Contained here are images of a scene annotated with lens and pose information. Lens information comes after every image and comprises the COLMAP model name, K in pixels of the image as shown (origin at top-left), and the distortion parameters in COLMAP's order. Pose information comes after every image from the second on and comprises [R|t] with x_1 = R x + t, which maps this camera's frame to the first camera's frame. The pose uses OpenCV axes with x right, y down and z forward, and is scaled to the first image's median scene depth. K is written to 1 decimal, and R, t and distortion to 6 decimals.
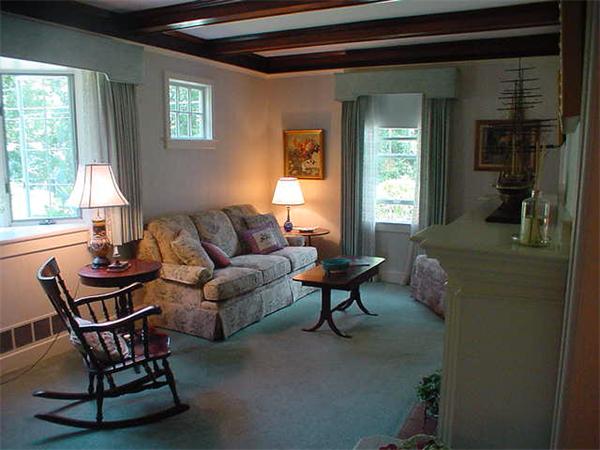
lens RADIAL K [[533.3, 0, 312.0], [0, 533.3, 235.4], [0, 0, 1]] dist [-0.140388, 0.099464]
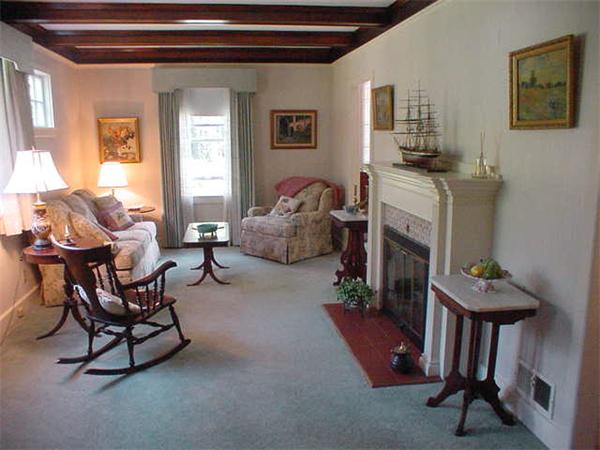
lens RADIAL K [[533.3, 0, 297.3], [0, 533.3, 228.9], [0, 0, 1]] dist [-0.140388, 0.099464]
pose [[0.824785, -0.105944, 0.555433, -0.414438], [0.095797, 0.994272, 0.047396, 0.015644], [-0.557273, 0.014117, 0.830209, -0.117823]]
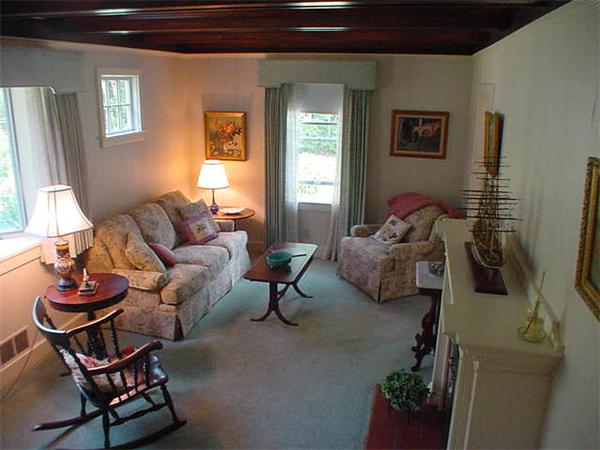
lens RADIAL K [[533.3, 0, 303.6], [0, 533.3, 227.9], [0, 0, 1]] dist [-0.140388, 0.099464]
pose [[0.973784, -0.046926, 0.222583, -0.130285], [0.019353, 0.992034, 0.124479, -0.126801], [-0.226651, -0.116908, 0.966934, -0.047250]]
